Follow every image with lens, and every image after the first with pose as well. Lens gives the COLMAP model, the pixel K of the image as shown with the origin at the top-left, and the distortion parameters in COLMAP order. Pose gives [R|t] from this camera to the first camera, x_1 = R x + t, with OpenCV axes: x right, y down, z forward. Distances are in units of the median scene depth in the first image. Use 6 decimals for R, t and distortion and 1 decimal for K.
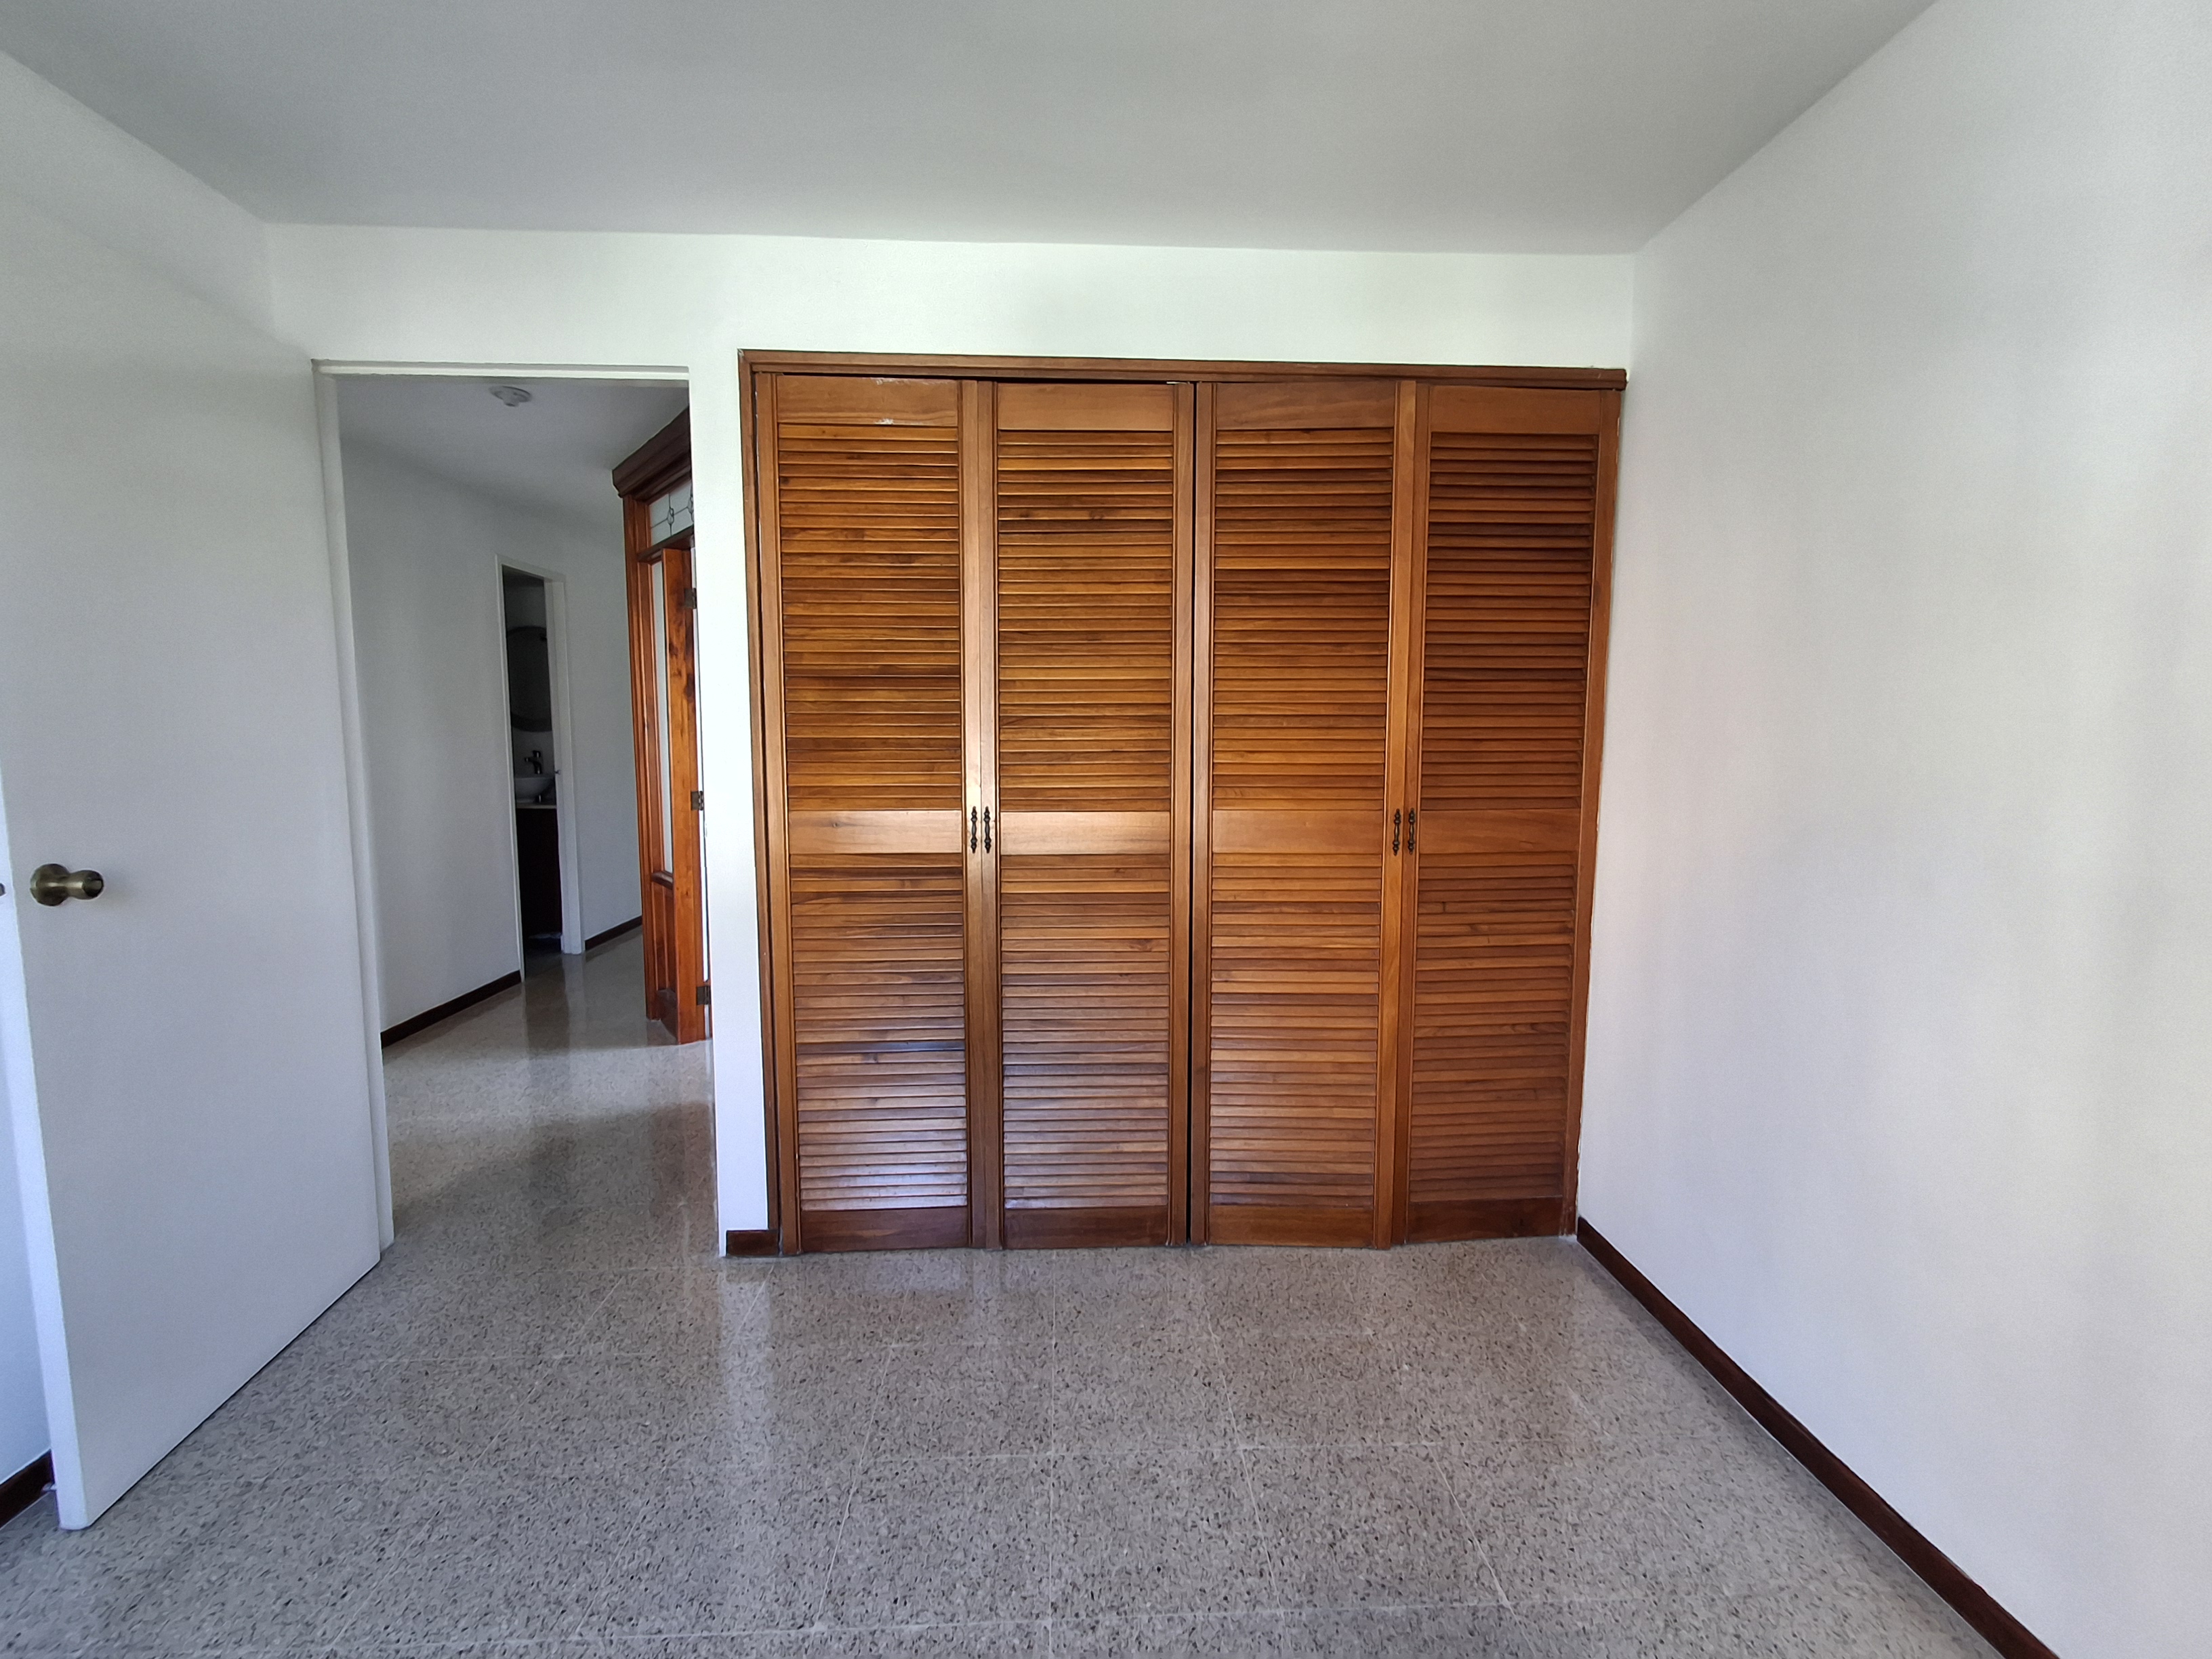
lens RADIAL K [[1025.4, 0, 1099.6], [0, 1025.4, 818.2], [0, 0, 1]] dist [0.003261, 0.001726]
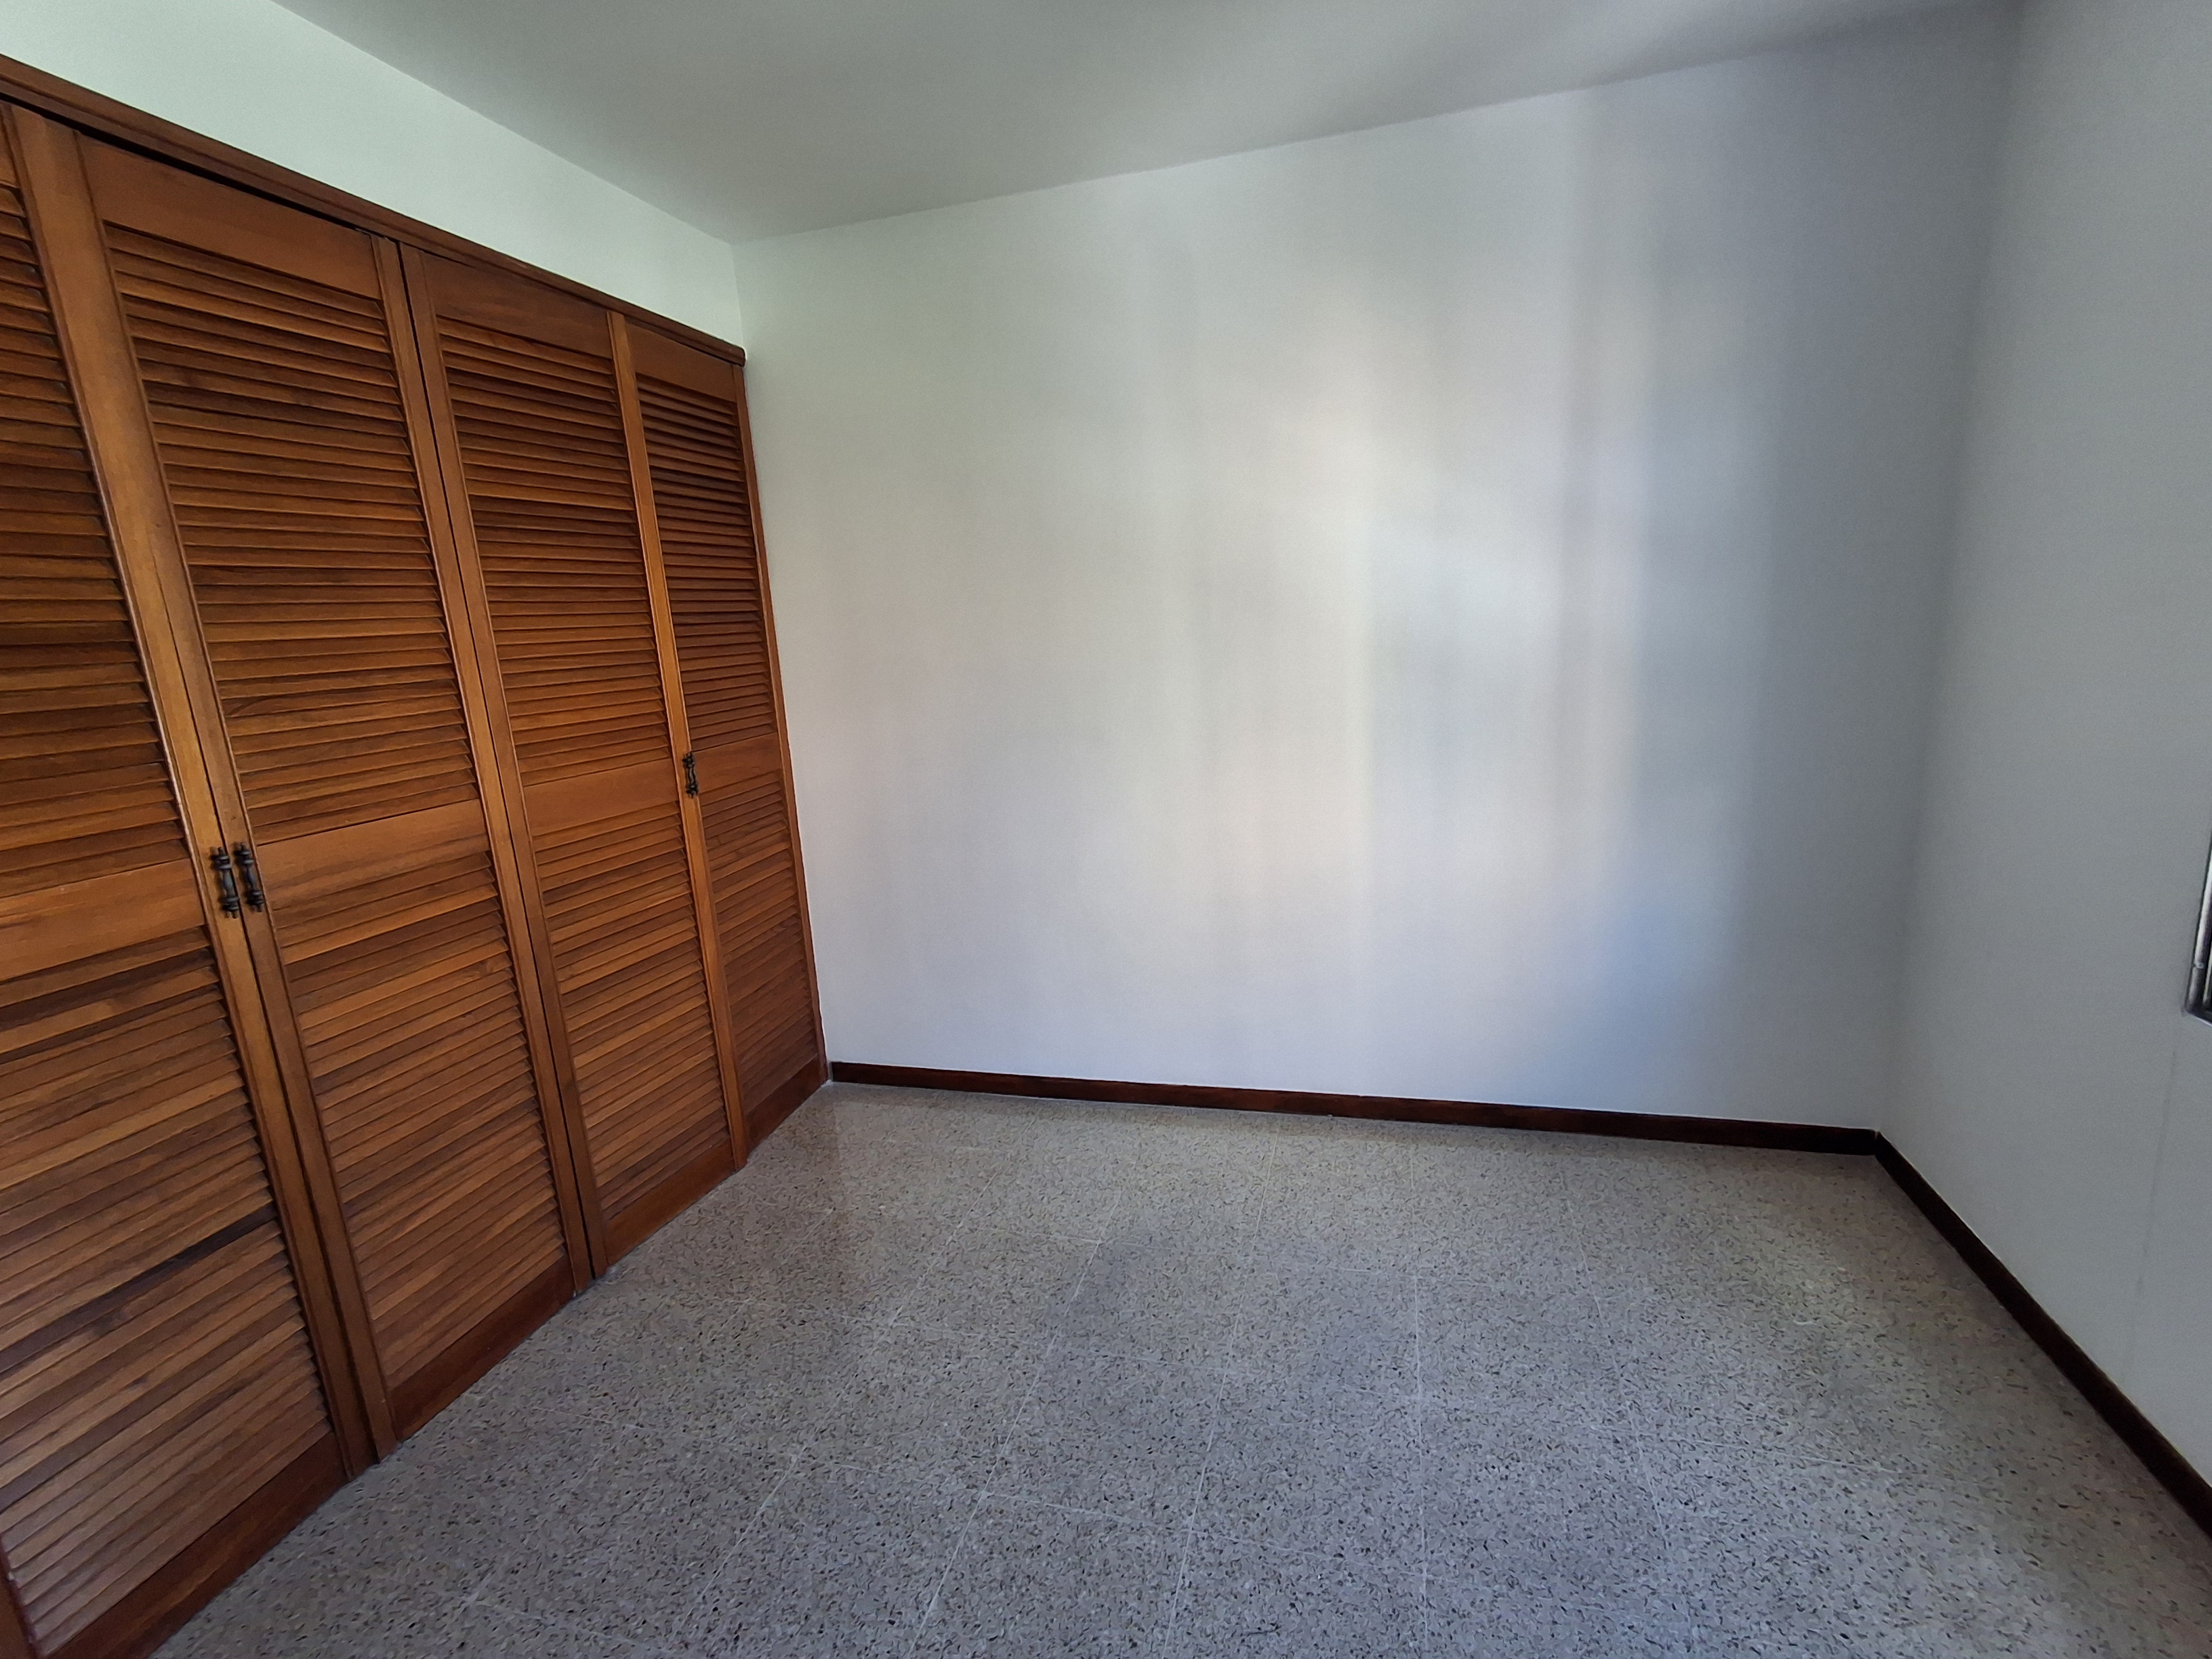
lens RADIAL K [[1025.4, 0, 1112.6], [0, 1025.4, 823.0], [0, 0, 1]] dist [0.003261, 0.001726]
pose [[0.305095, -0.206961, 0.929561, -0.537035], [0.144852, 0.974828, 0.169497, -0.052663], [-0.941241, 0.082936, 0.327394, 0.273416]]
